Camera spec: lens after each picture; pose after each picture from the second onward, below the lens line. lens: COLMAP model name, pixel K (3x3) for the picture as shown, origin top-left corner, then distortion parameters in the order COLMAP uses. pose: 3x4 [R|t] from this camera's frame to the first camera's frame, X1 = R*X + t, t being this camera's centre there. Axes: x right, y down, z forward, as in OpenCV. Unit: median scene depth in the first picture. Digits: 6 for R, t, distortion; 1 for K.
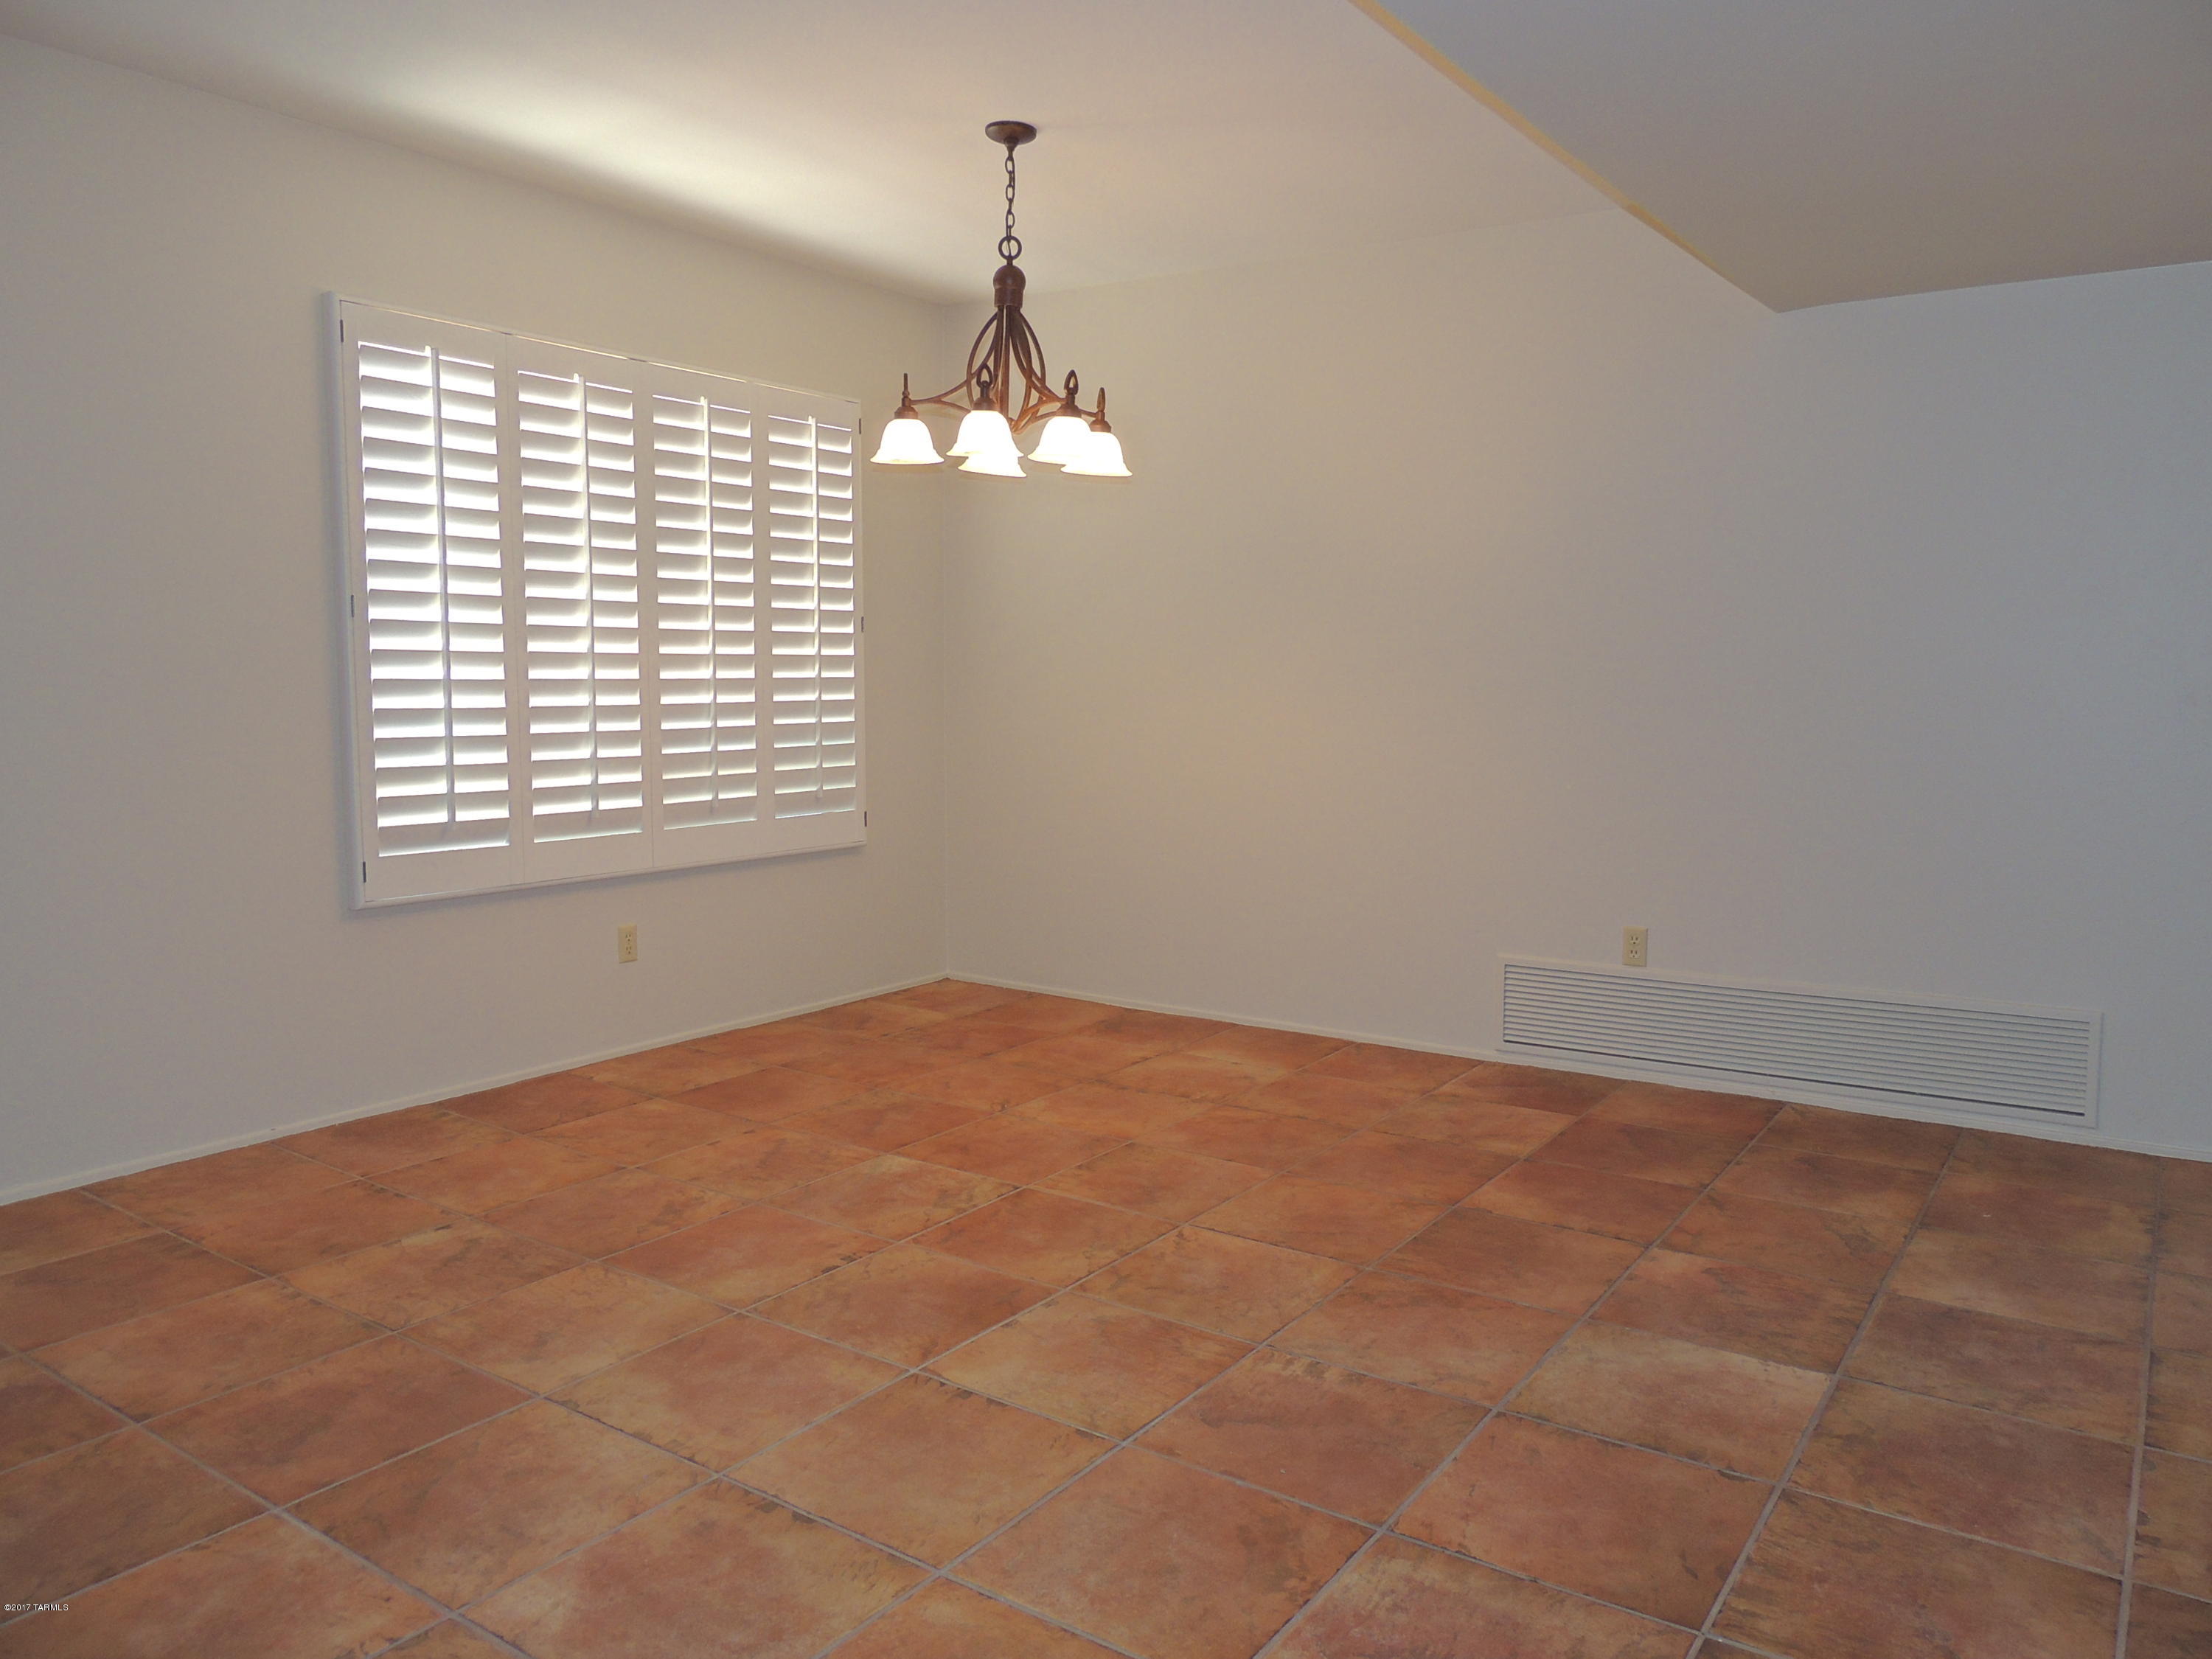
lens RADIAL K [[1569.8, 0, 1111.0], [0, 1569.8, 831.8], [0, 0, 1]] dist [-0.032531, 0.012341]
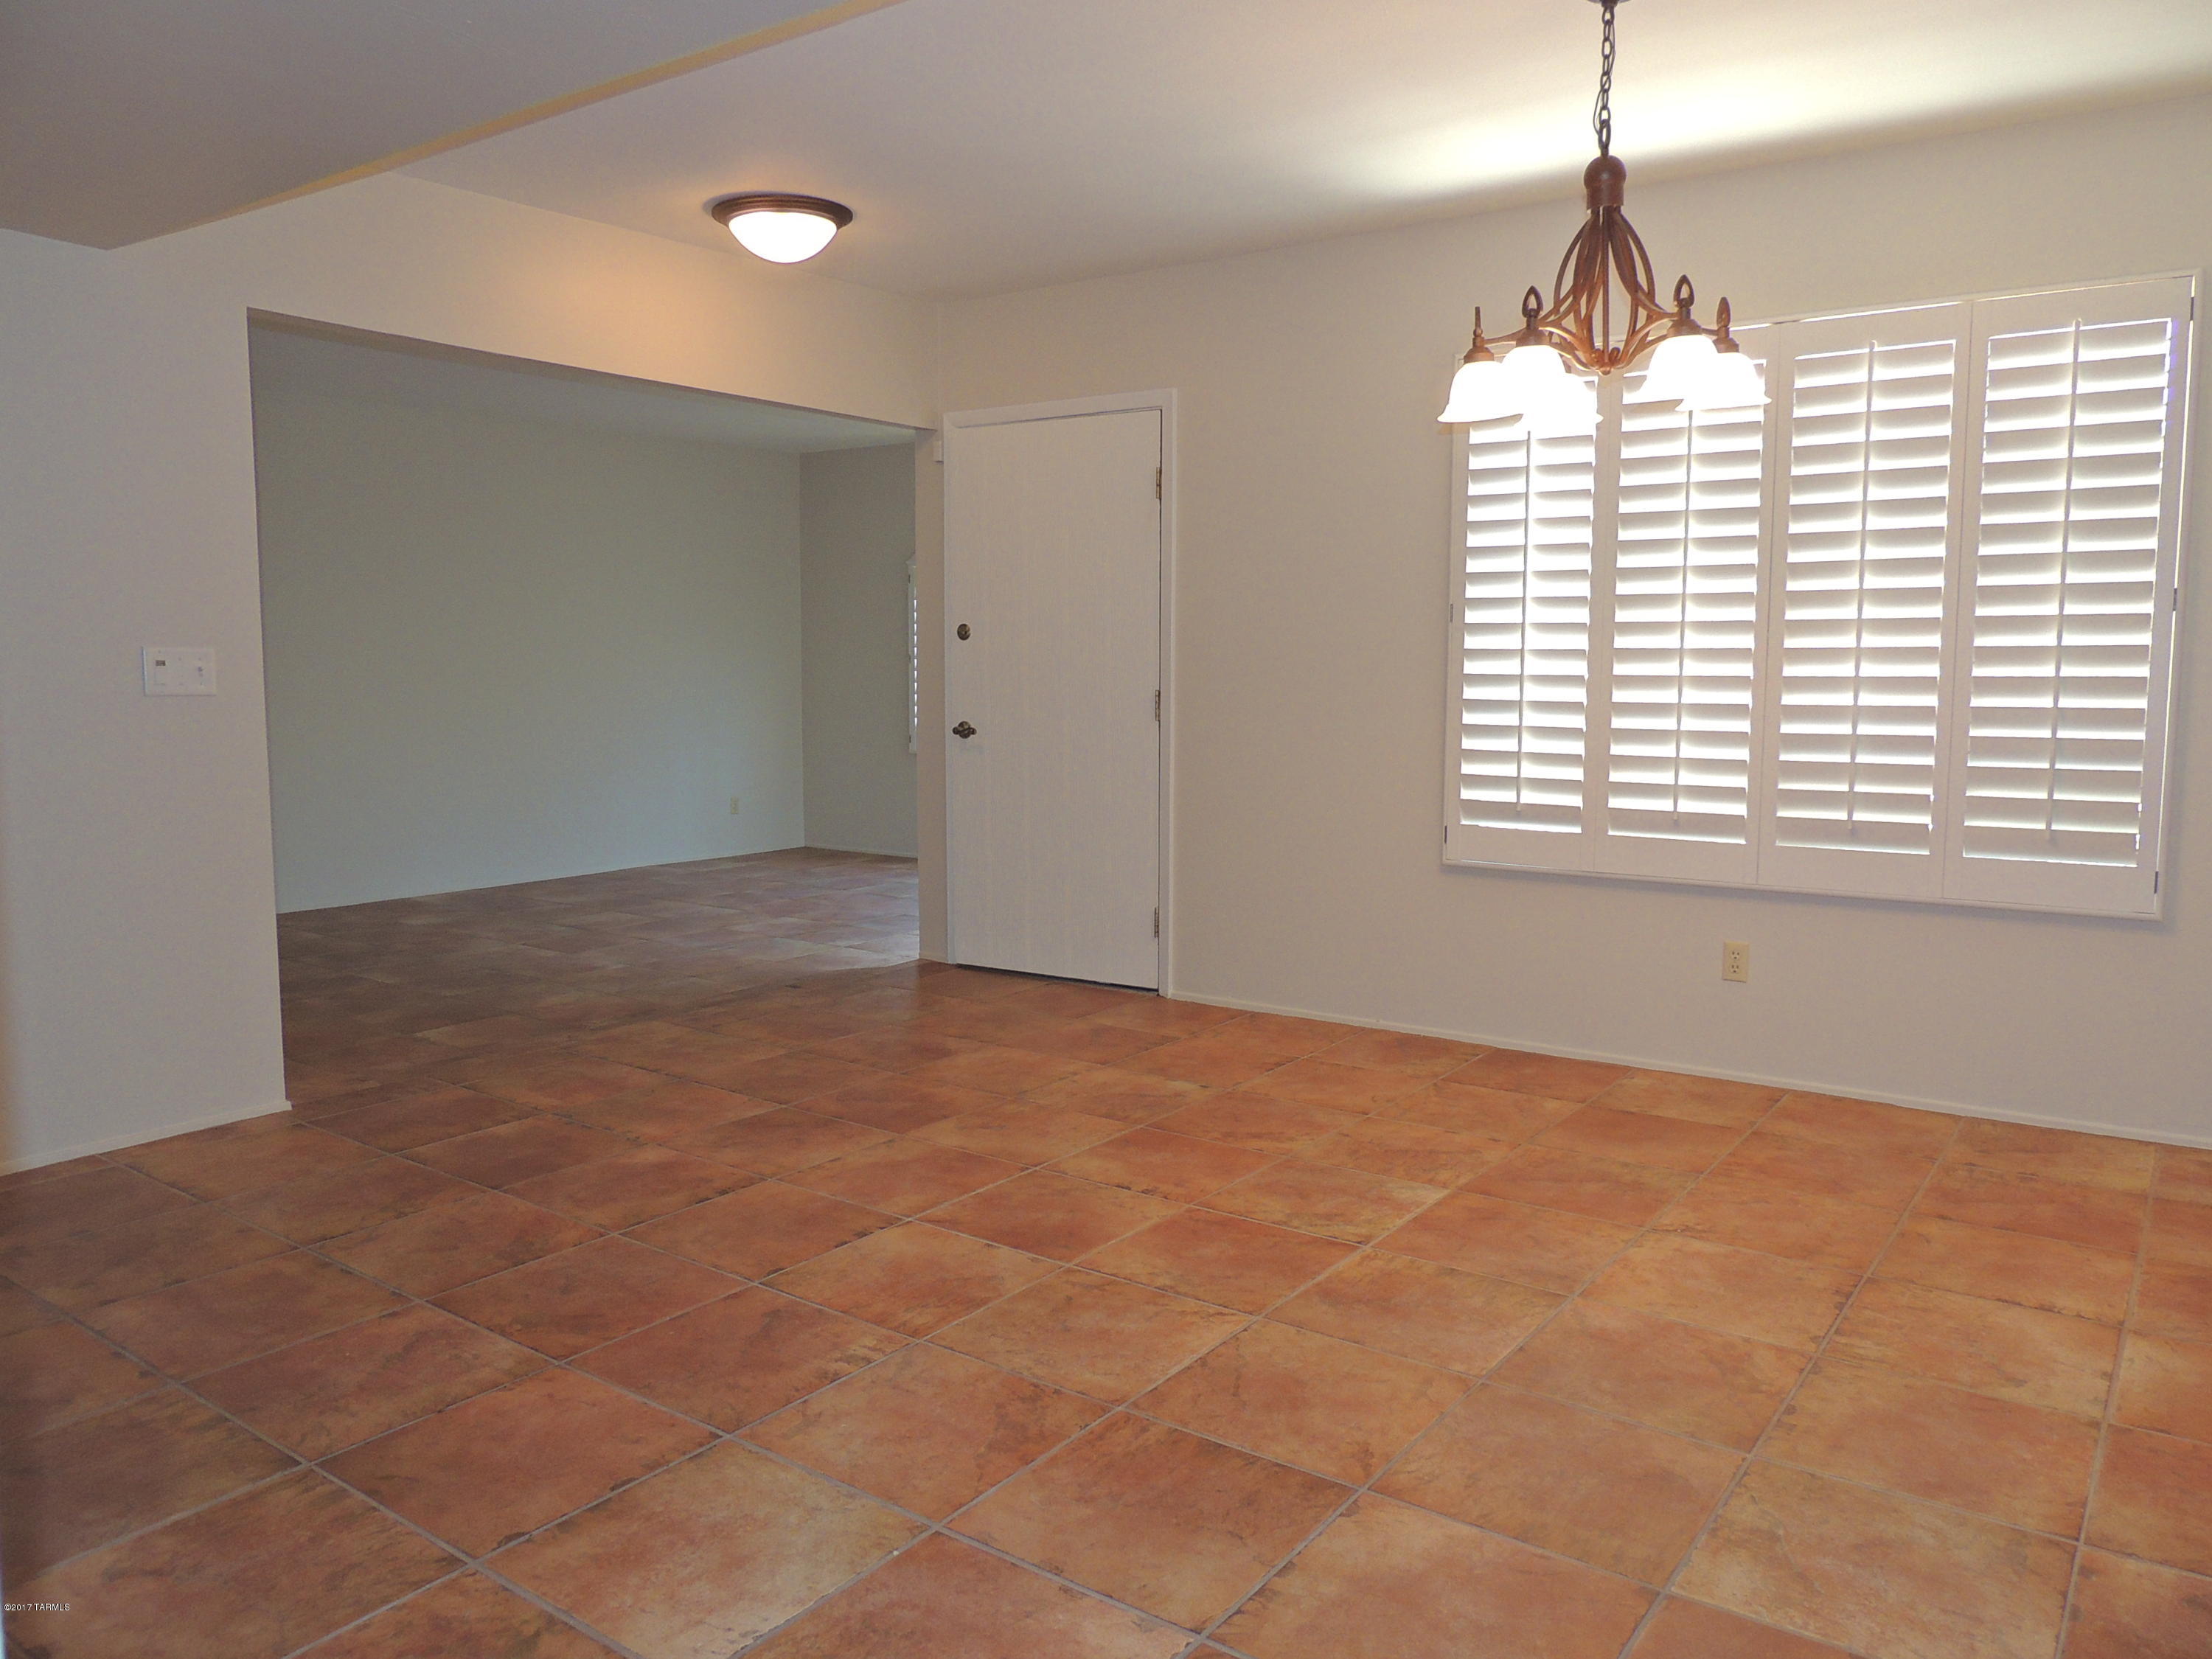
lens RADIAL K [[1569.8, 0, 1103.1], [0, 1569.8, 783.8], [0, 0, 1]] dist [-0.032531, 0.012341]
pose [[-0.025247, 0.072929, -0.997018, 0.817712], [-0.102096, 0.991933, 0.075142, -0.084964], [0.994454, 0.103689, -0.017597, 0.846275]]
